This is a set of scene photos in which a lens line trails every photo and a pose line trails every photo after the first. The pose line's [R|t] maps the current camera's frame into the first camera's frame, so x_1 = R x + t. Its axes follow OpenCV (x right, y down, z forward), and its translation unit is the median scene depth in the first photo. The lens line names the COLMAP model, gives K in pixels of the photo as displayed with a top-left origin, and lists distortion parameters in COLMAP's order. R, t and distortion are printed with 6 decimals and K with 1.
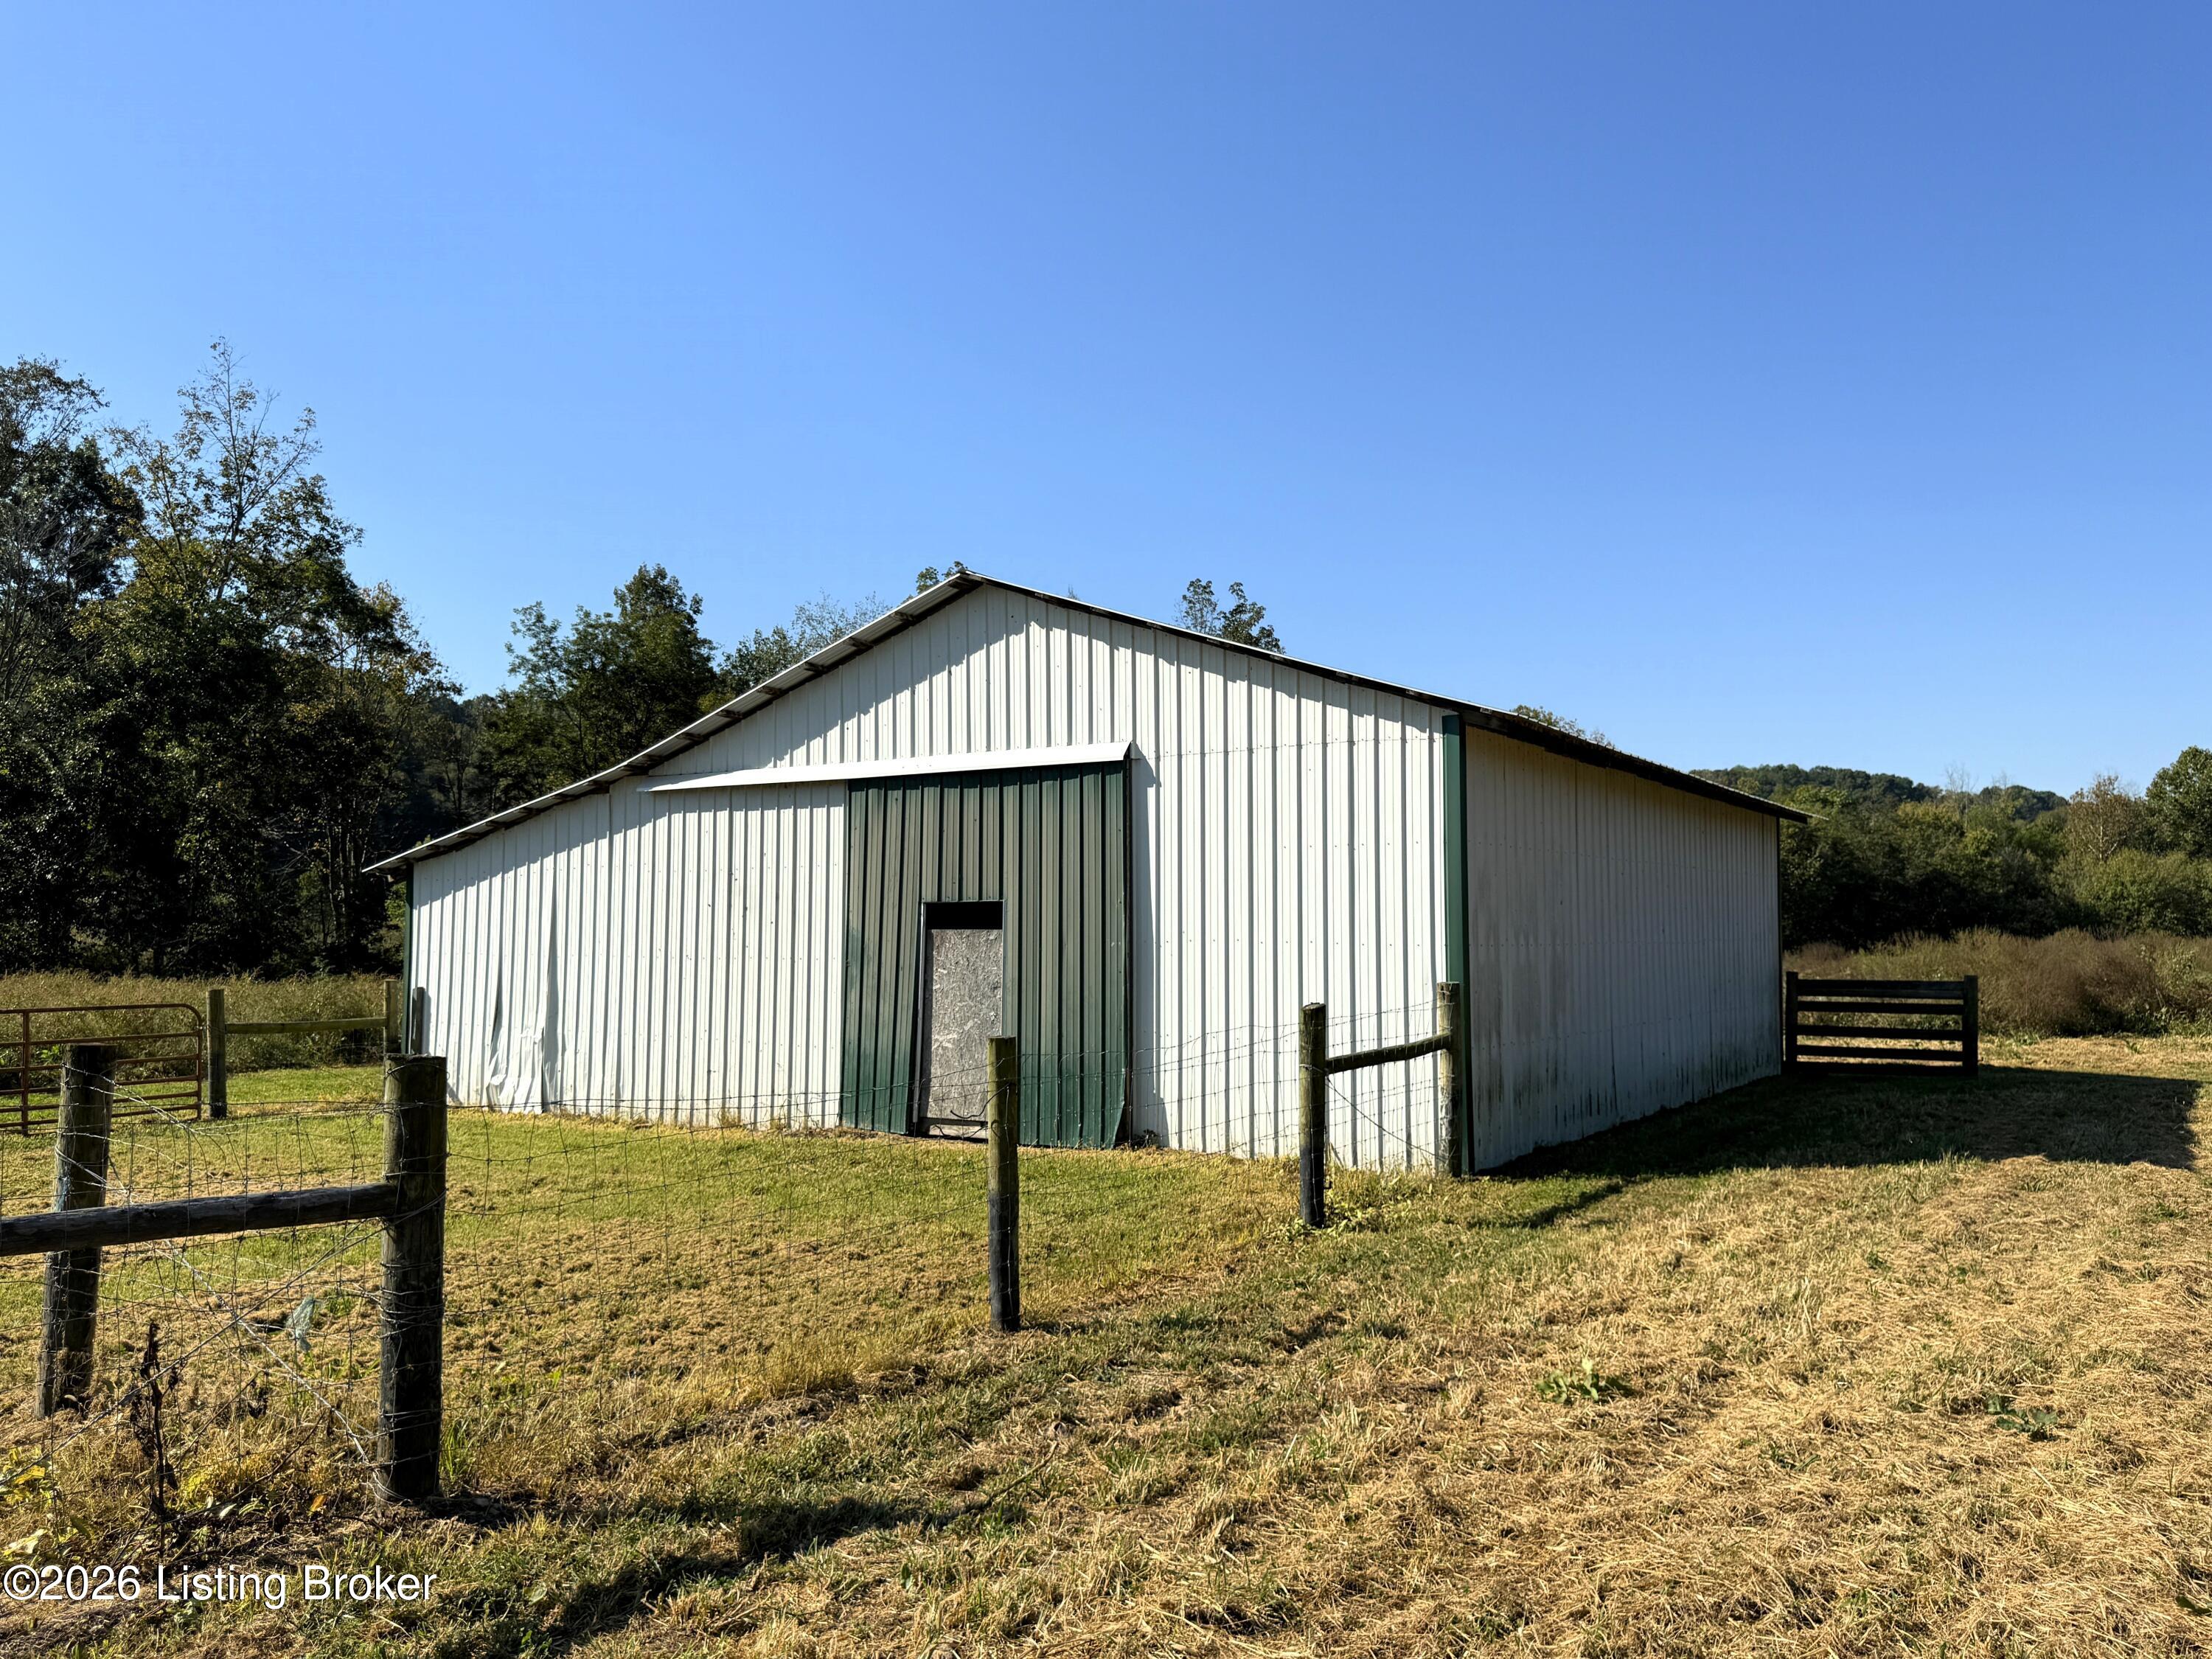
lens RADIAL K [[1638.6, 0, 1113.6], [0, 1638.6, 825.1], [0, 0, 1]] dist [-0.001390, -0.009231]
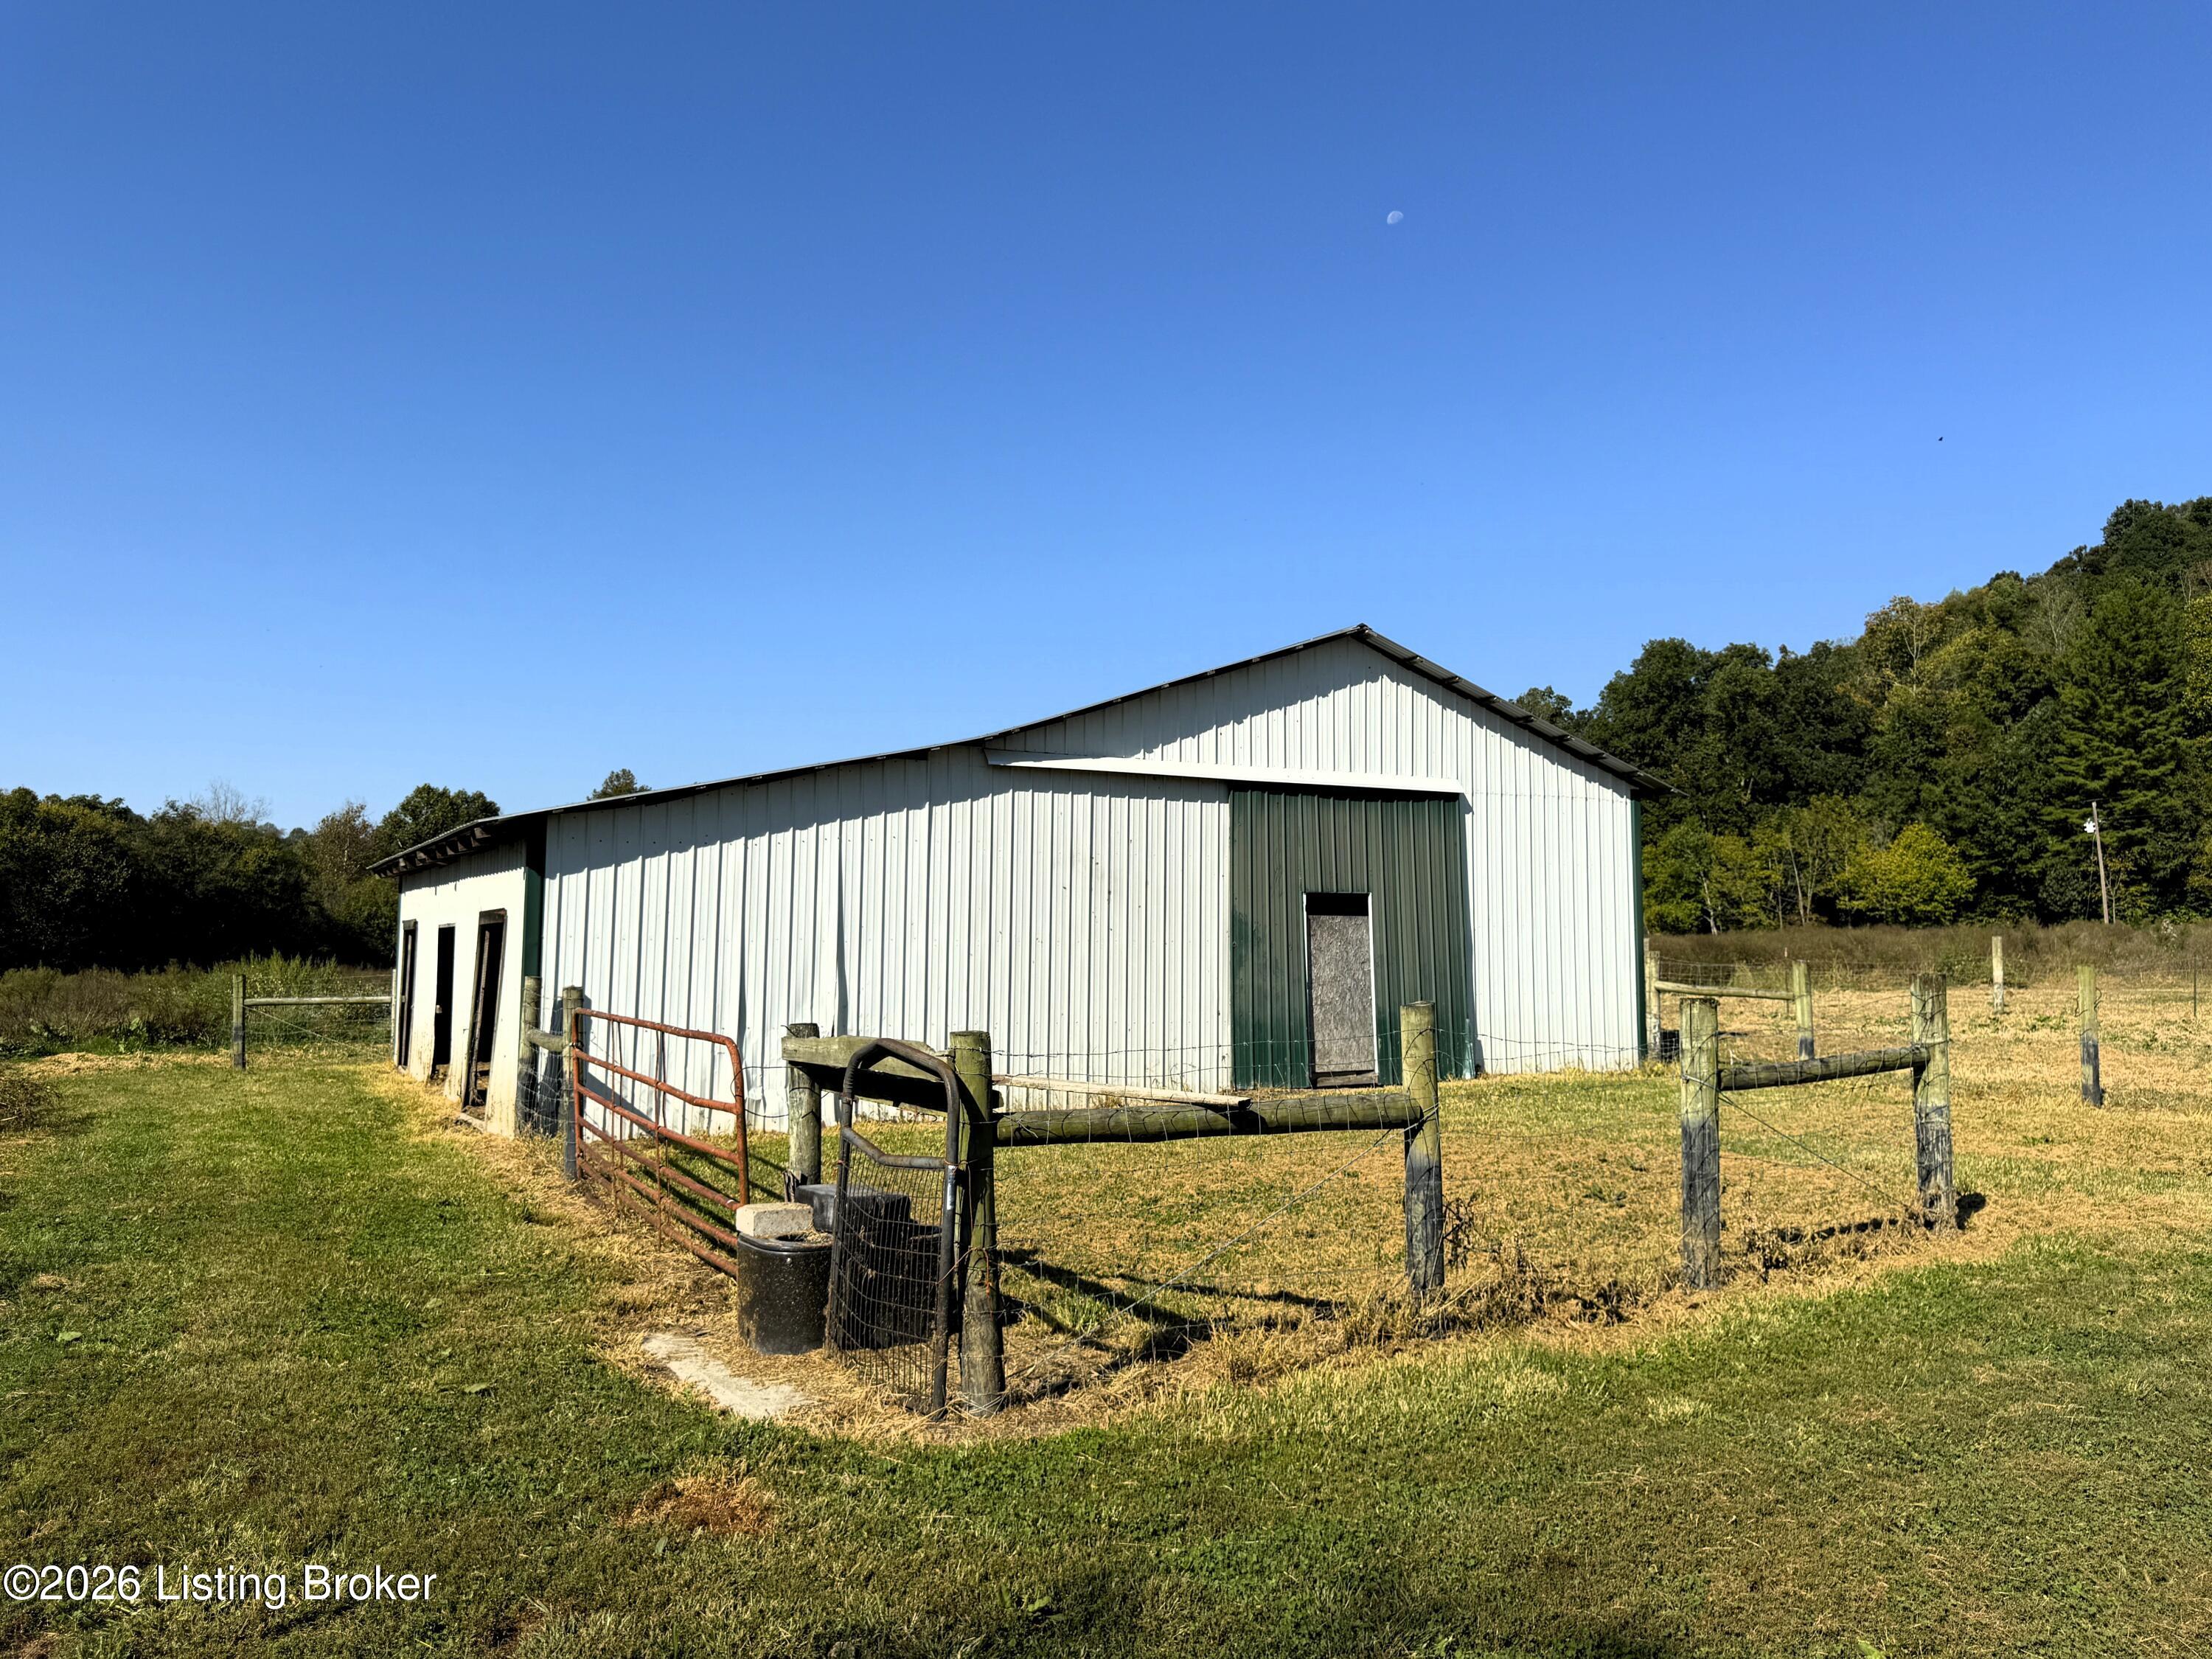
lens RADIAL K [[1638.6, 0, 1102.0], [0, 1638.6, 821.7], [0, 0, 1]] dist [-0.001390, -0.009231]
pose [[0.471720, 0.067718, 0.879144, -1.232805], [-0.055319, 0.997355, -0.047142, 0.060703], [-0.880012, -0.026396, 0.474218, 0.570728]]
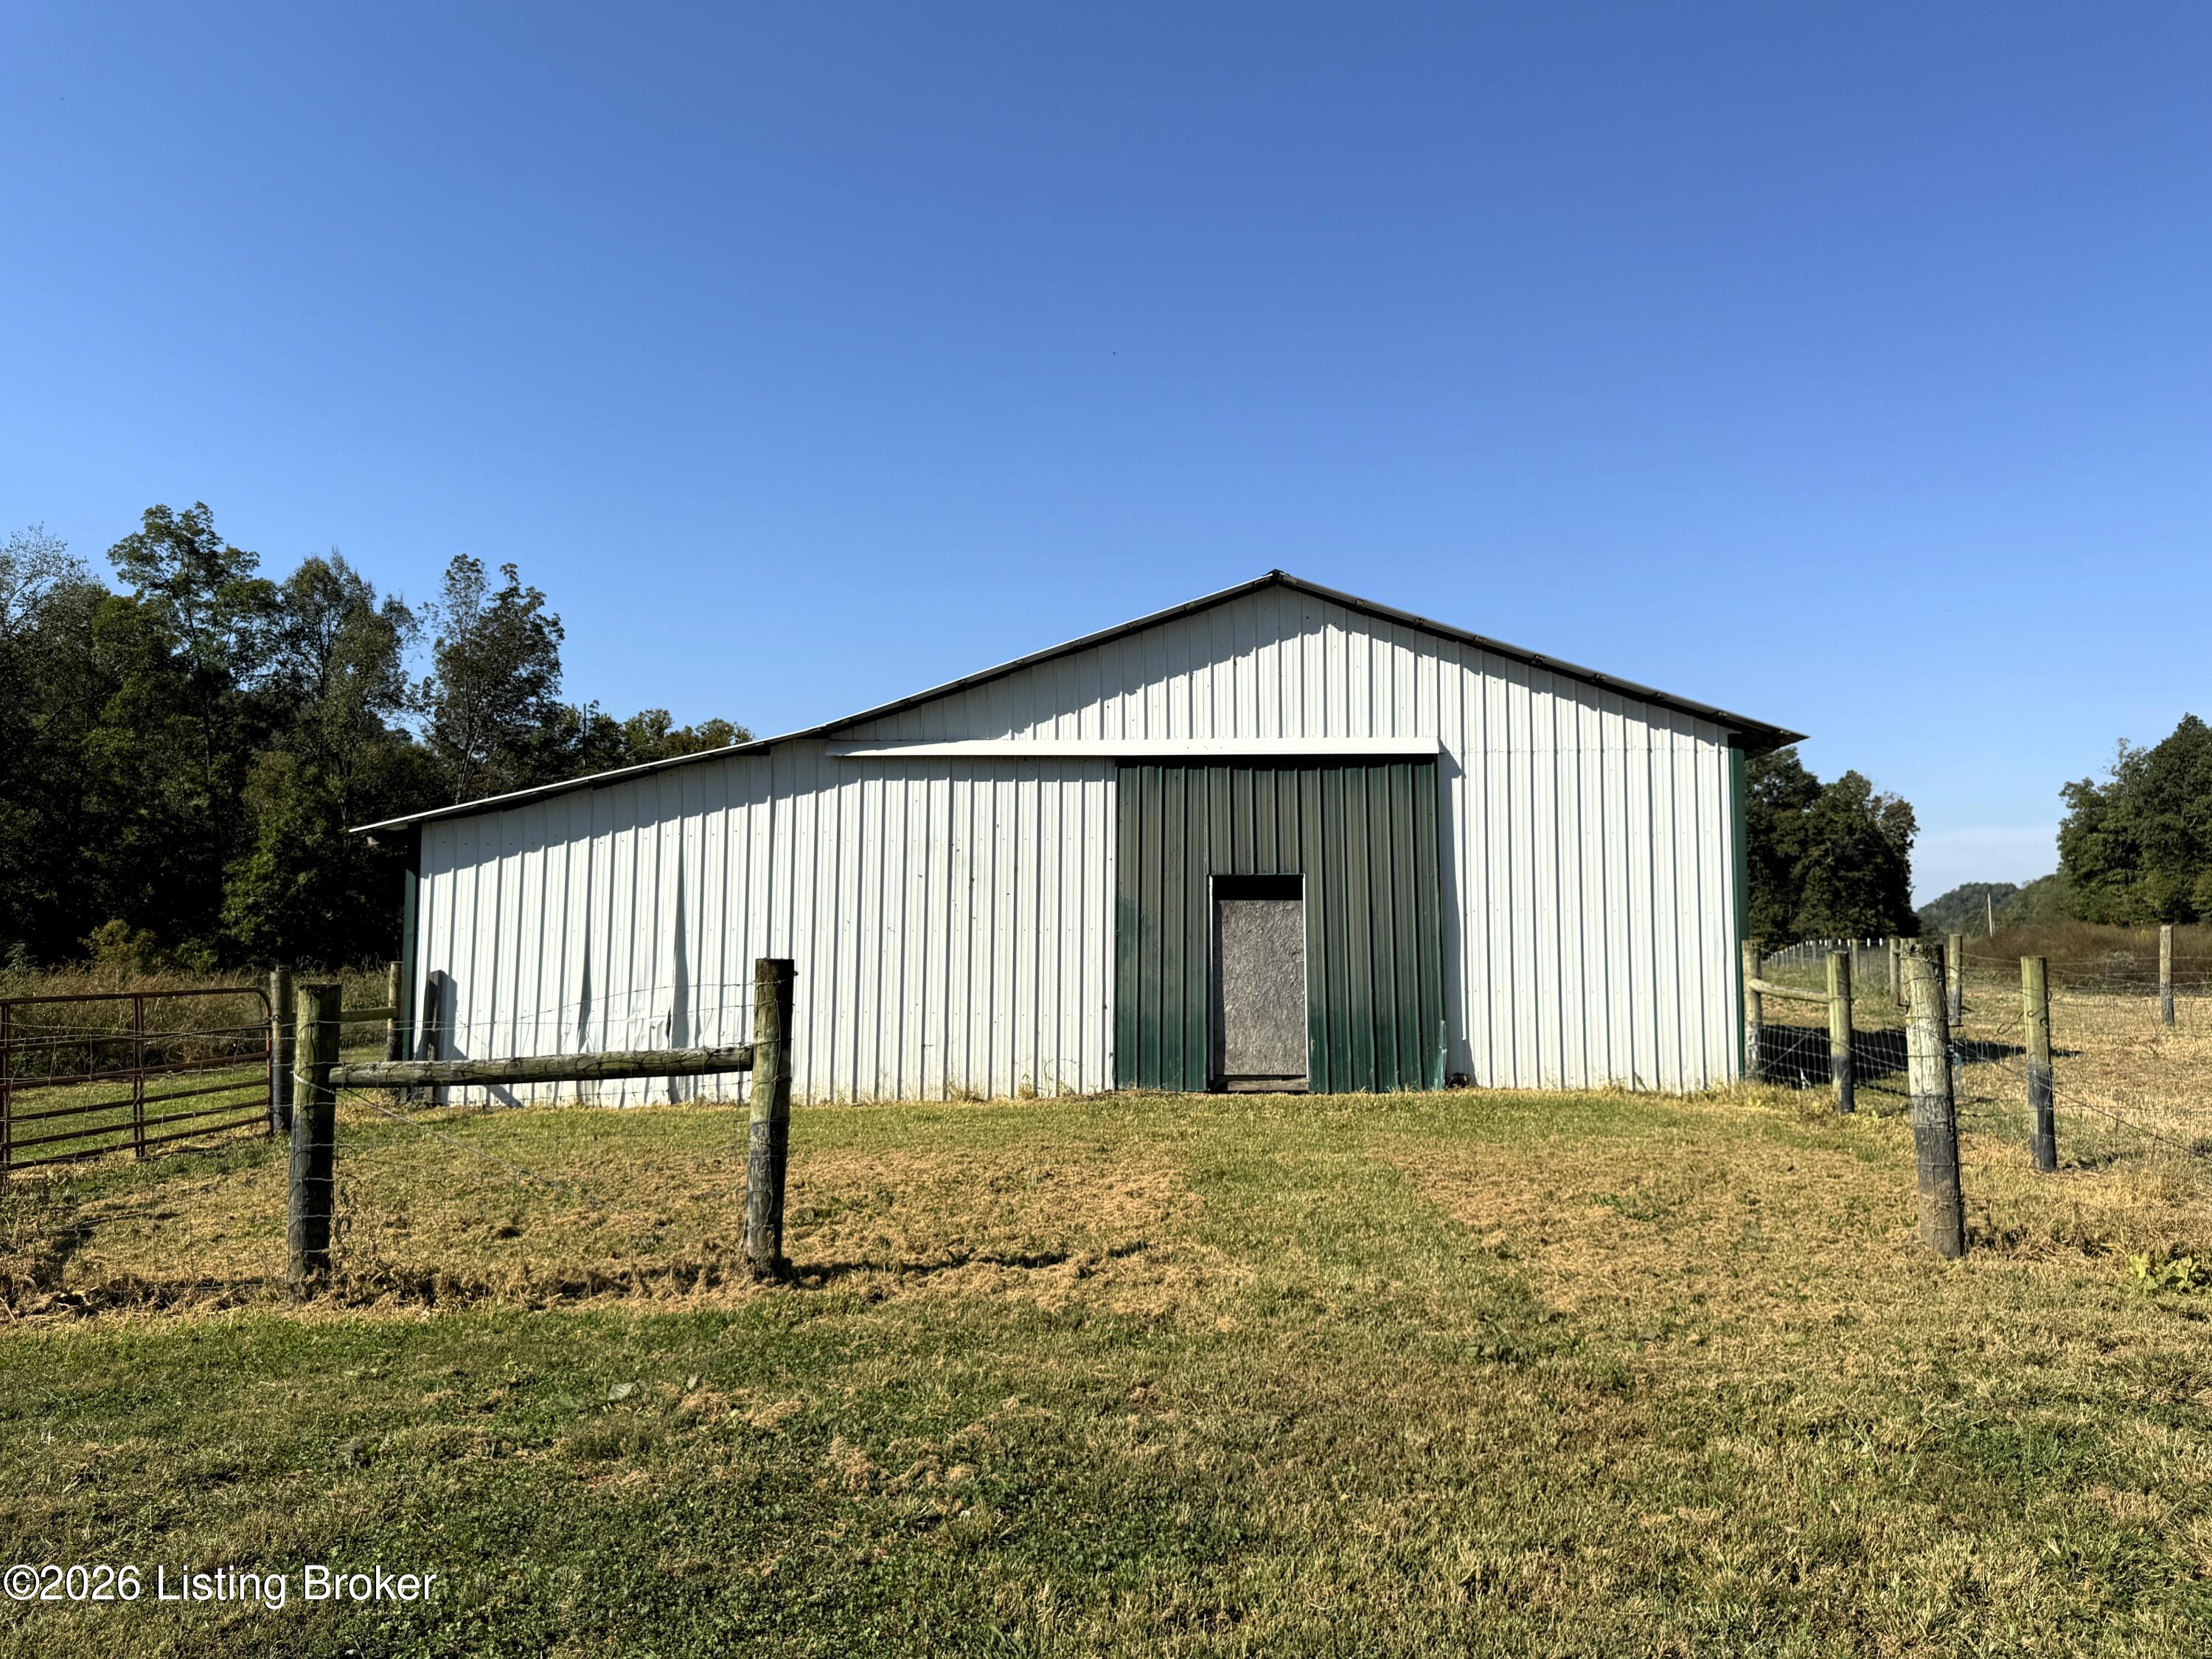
lens RADIAL K [[1638.6, 0, 1104.7], [0, 1638.6, 830.6], [0, 0, 1]] dist [-0.001390, -0.009231]
pose [[0.856737, 0.032726, 0.514715, -0.729290], [-0.031266, 0.999445, -0.011505, 0.032836], [-0.514806, -0.006236, 0.857284, 0.120659]]
